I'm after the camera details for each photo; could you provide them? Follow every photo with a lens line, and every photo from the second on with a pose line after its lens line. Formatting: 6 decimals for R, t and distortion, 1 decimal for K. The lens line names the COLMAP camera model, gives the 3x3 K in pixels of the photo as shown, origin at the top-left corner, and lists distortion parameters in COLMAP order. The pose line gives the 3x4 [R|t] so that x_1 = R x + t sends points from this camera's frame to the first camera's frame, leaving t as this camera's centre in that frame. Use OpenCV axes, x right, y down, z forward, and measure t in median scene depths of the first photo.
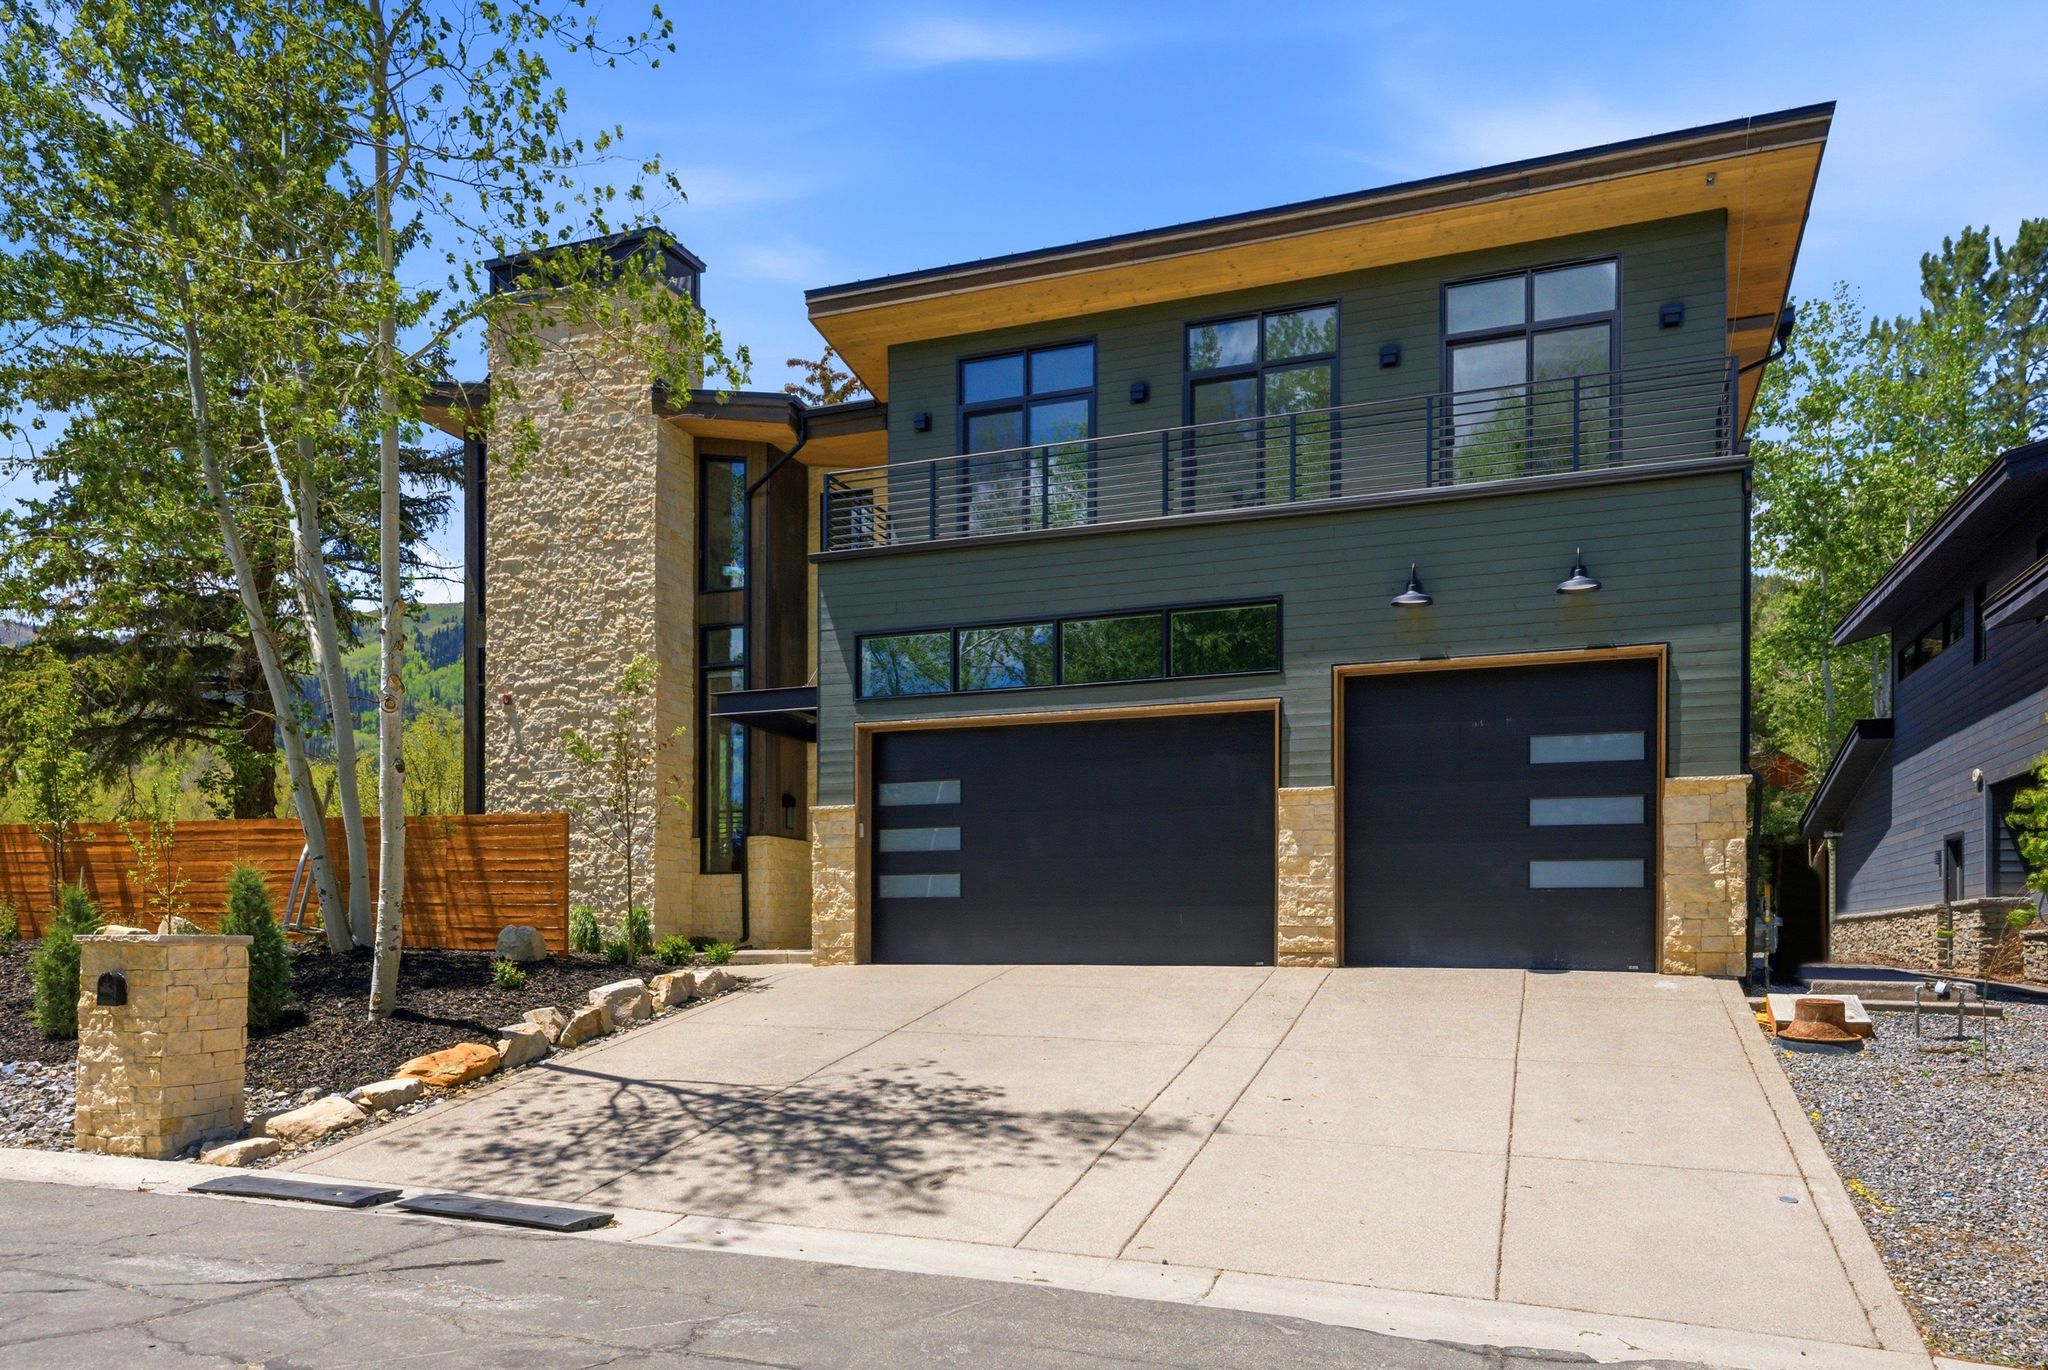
lens RADIAL K [[1413.4, 0, 1031.5], [0, 1413.4, 940.9], [0, 0, 1]] dist [0.028823, -0.000582]
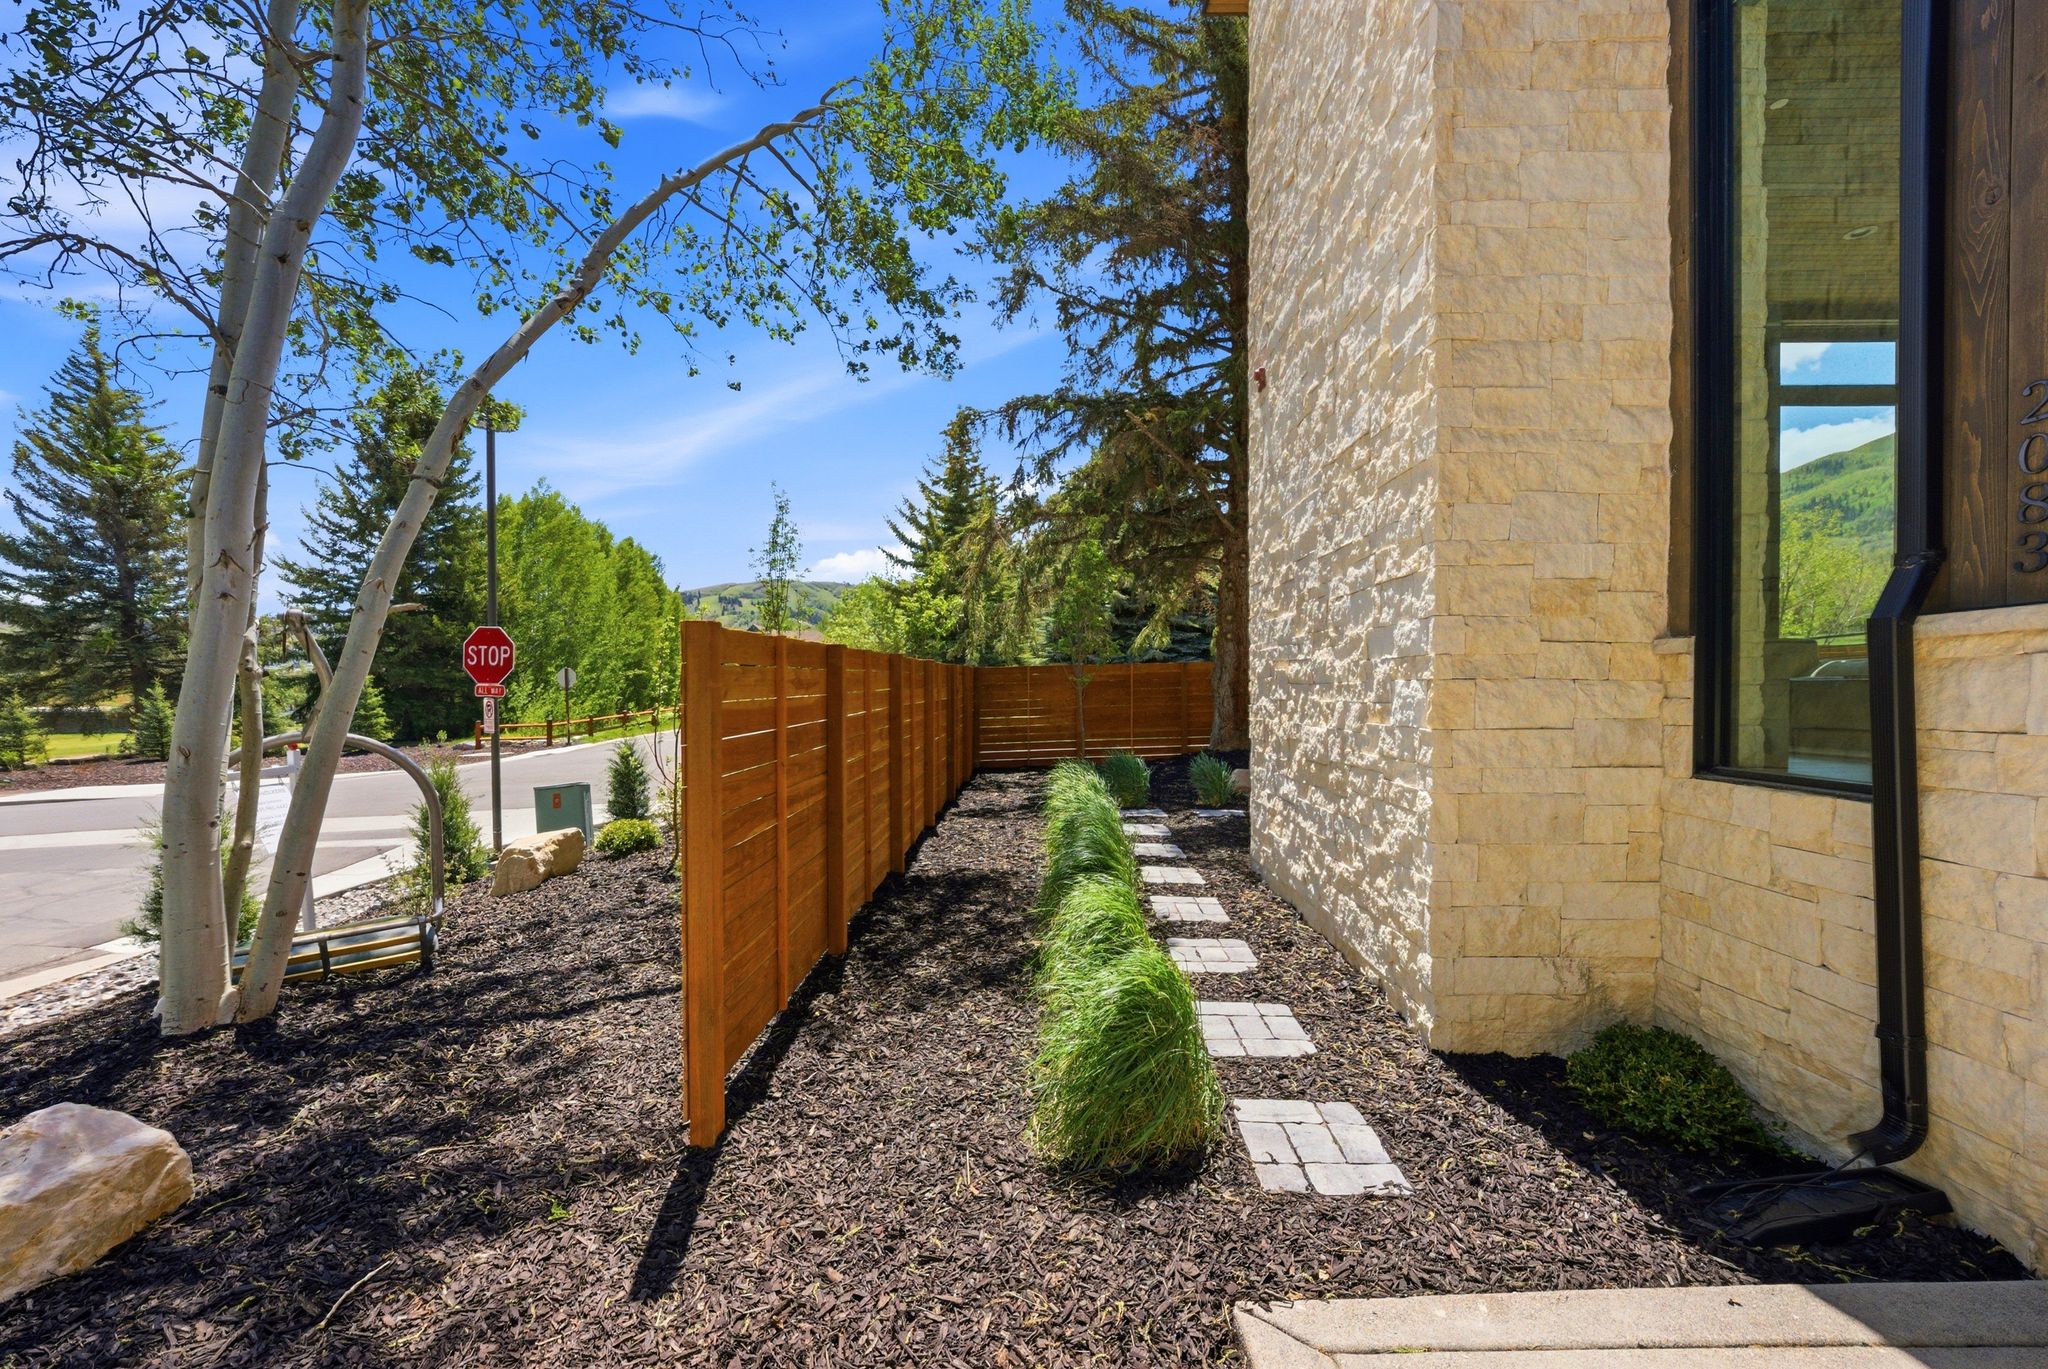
lens RADIAL K [[803.5, 0, 1029.1], [0, 803.5, 695.7], [0, 0, 1]] dist [-0.000088, 0.000335]
pose [[0.330404, 0.004236, -0.943830, -0.138013], [0.005739, 0.999962, 0.006497, -0.065076], [0.943822, -0.007563, 0.330368, 0.856642]]
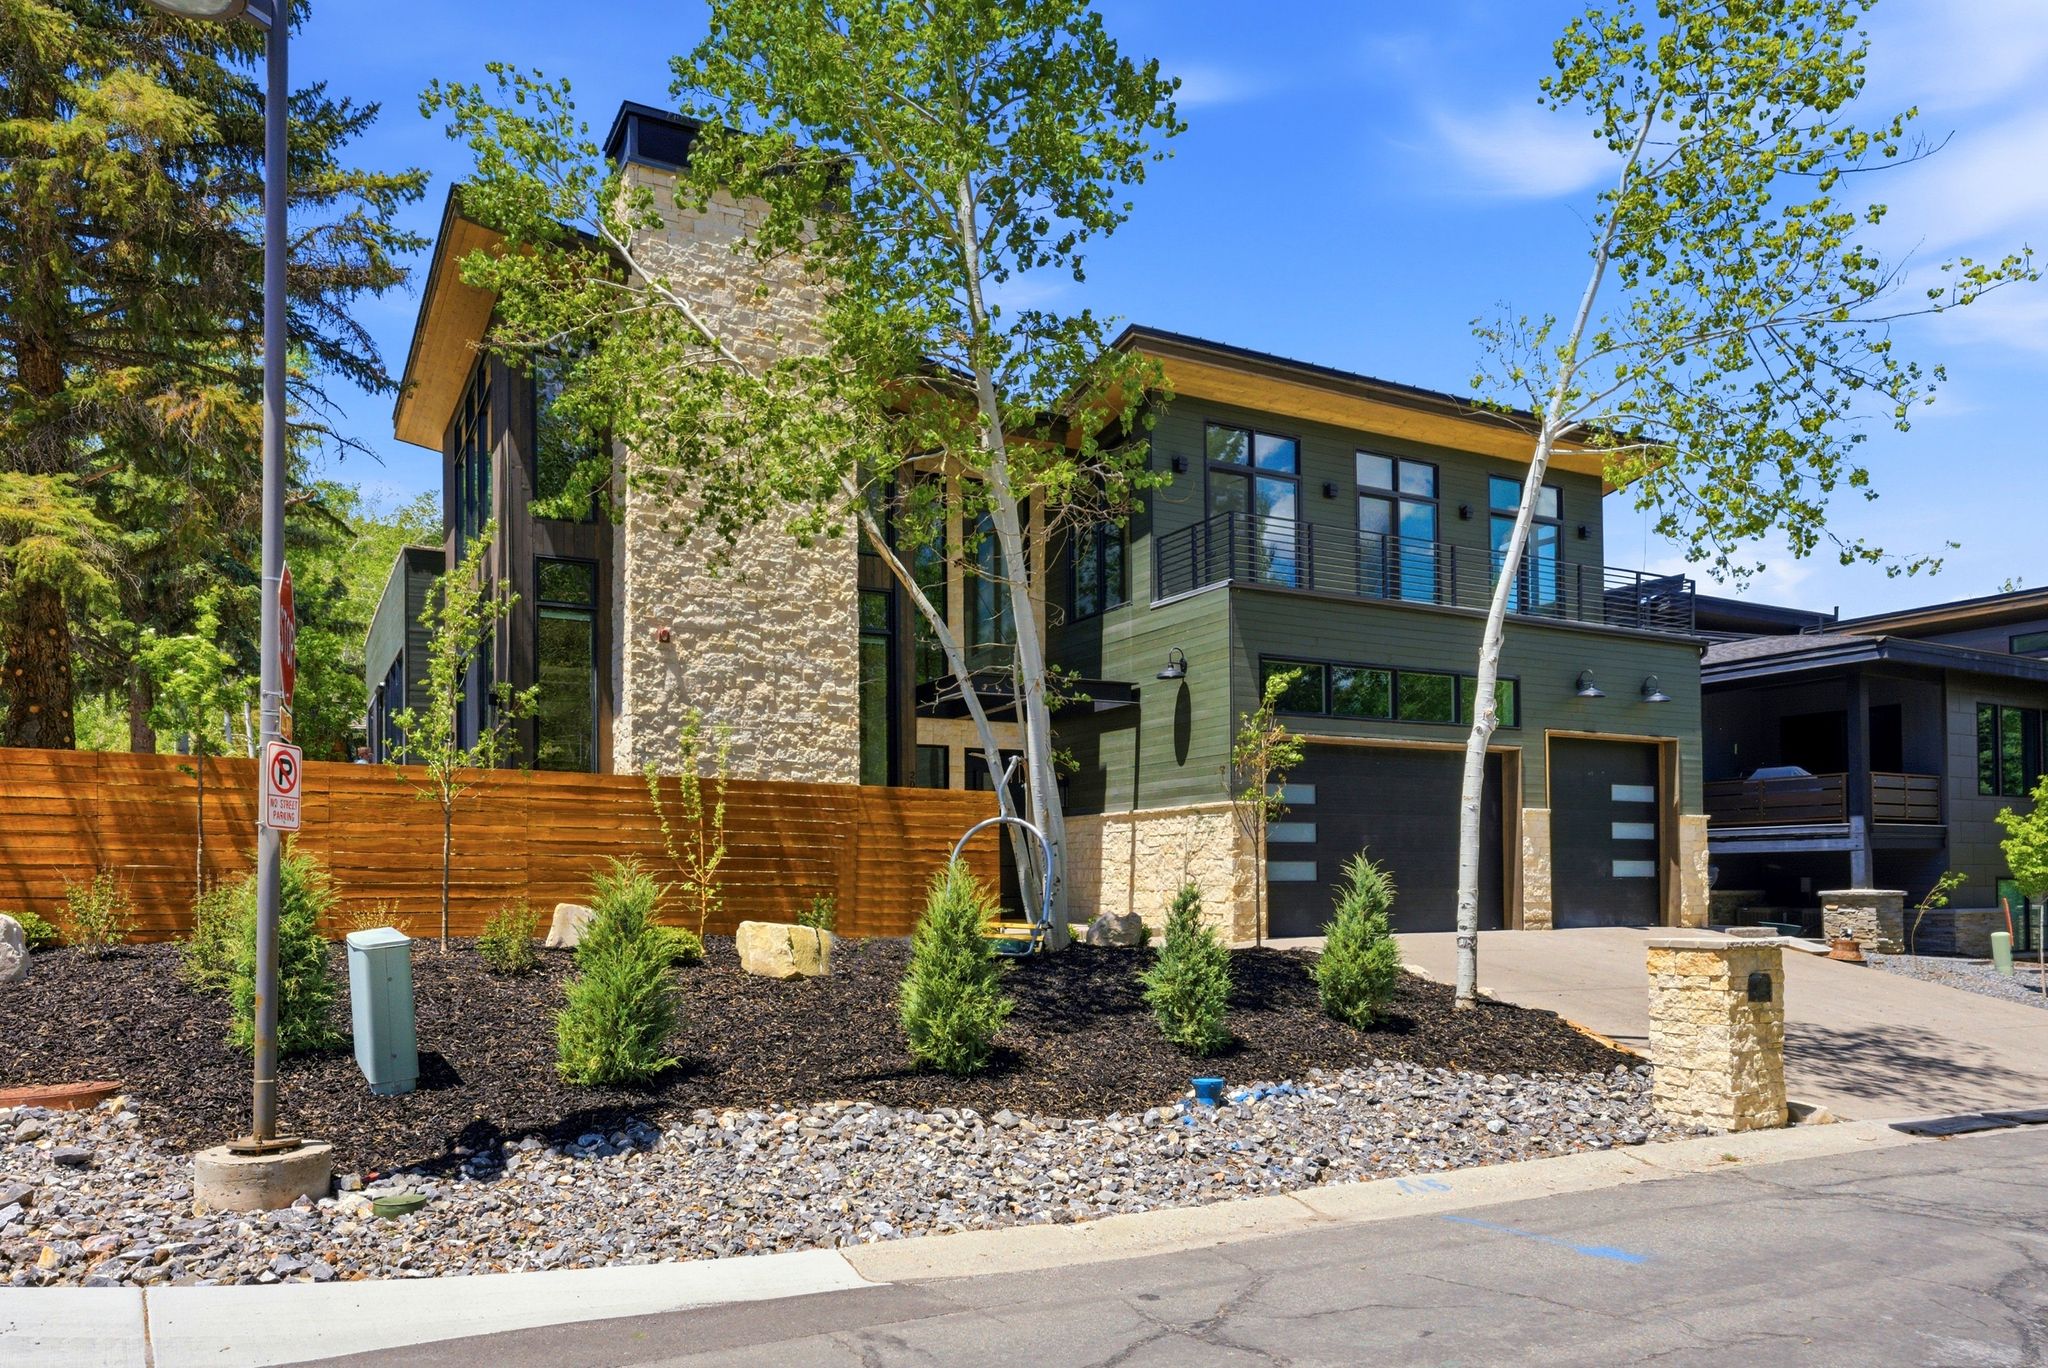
lens RADIAL K [[1338.9, 0, 1010.6], [0, 1338.9, 874.2], [0, 0, 1]] dist [0.017029, 0.002984]
pose [[0.664862, -0.000464, 0.746966, -0.848422], [0.005539, 0.999975, -0.004309, -0.025688], [-0.746946, 0.007002, 0.664848, 0.331412]]
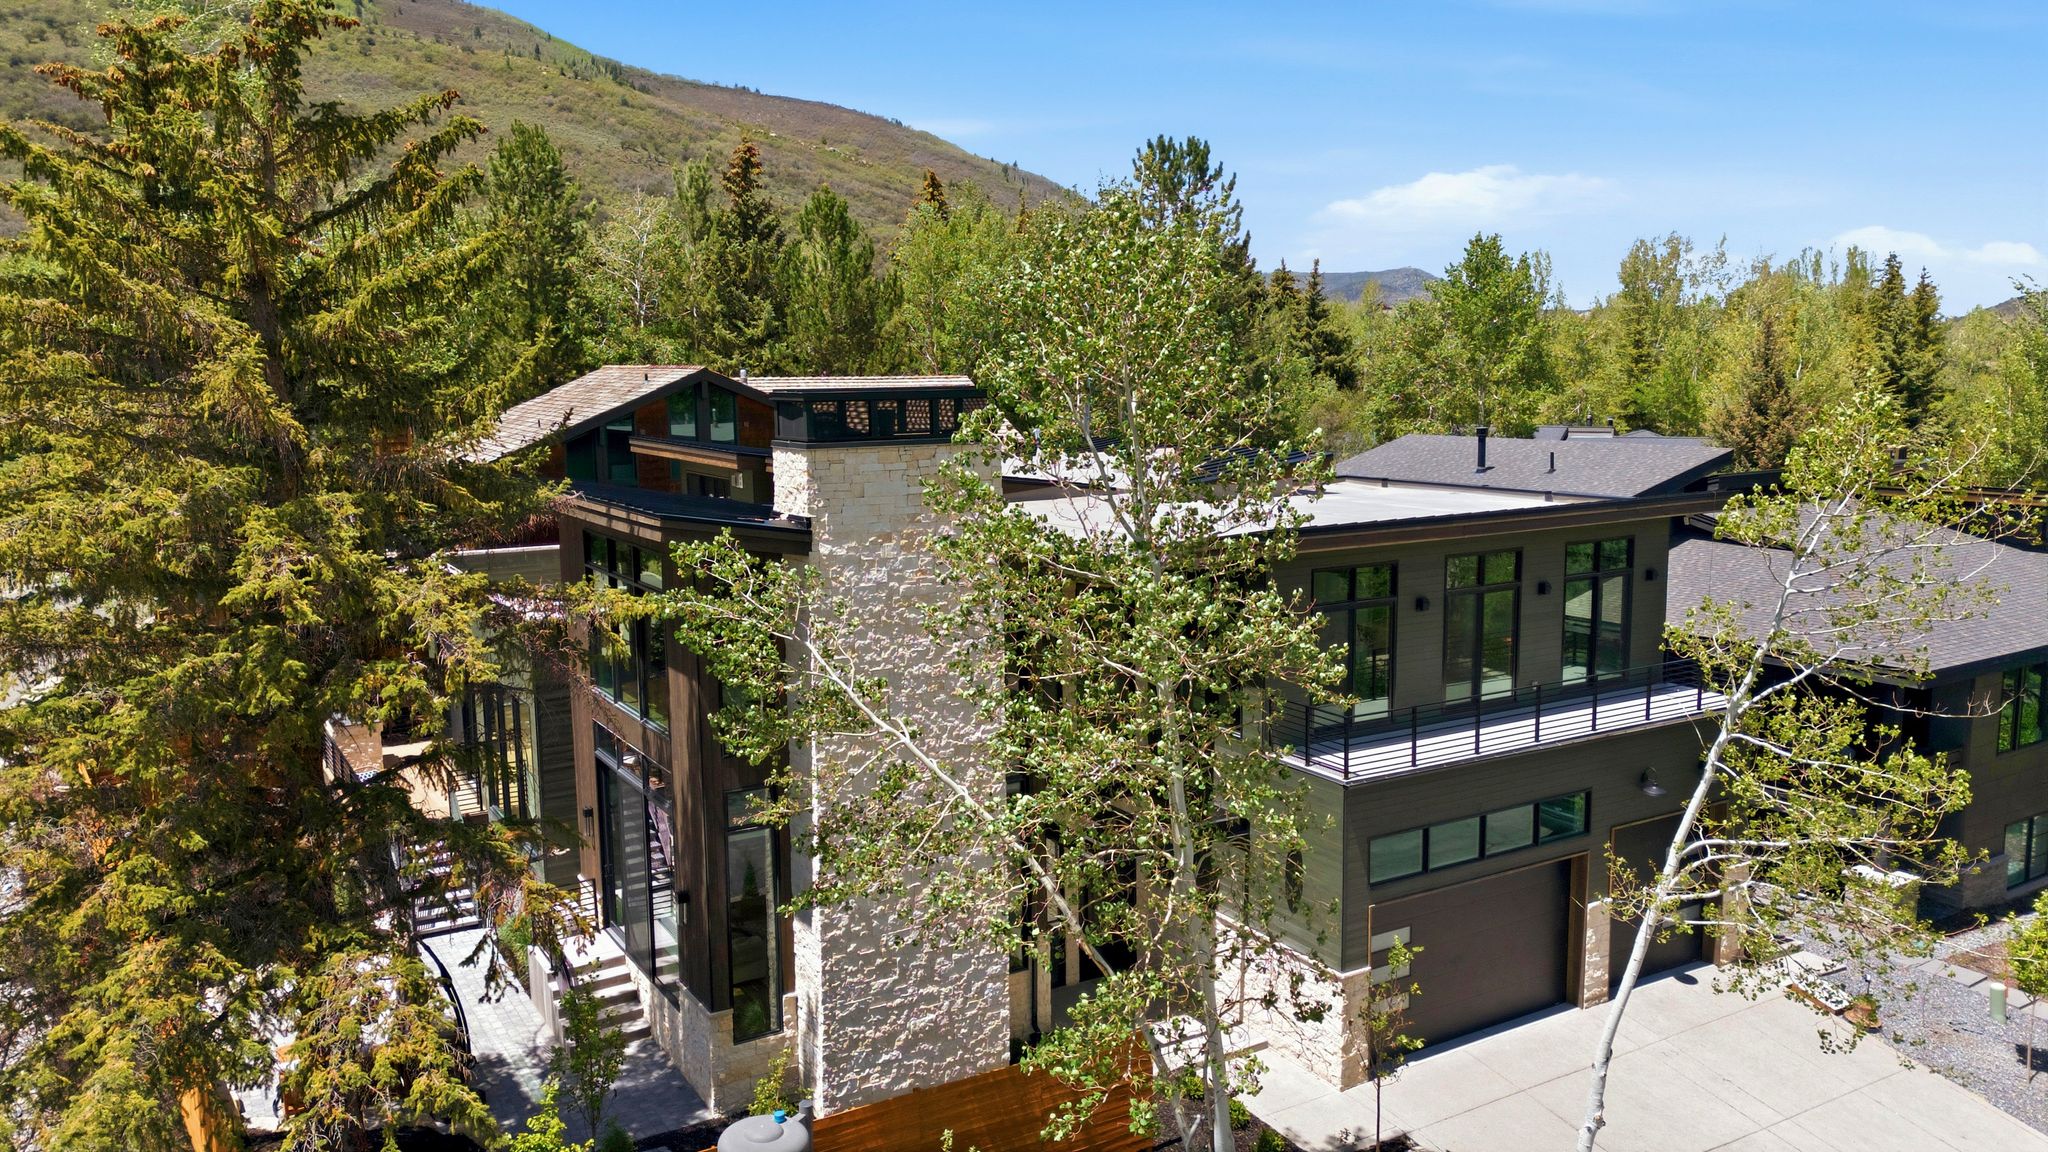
lens RADIAL K [[1463.2, 0, 1024.3], [0, 1463.2, 542.9], [0, 0, 1]] dist [0.033578, -0.001974]
pose [[0.629615, -0.103069, 0.770040, -1.046235], [0.009004, 0.992062, 0.125424, -0.516740], [-0.776855, -0.072036, 0.625546, 0.329938]]
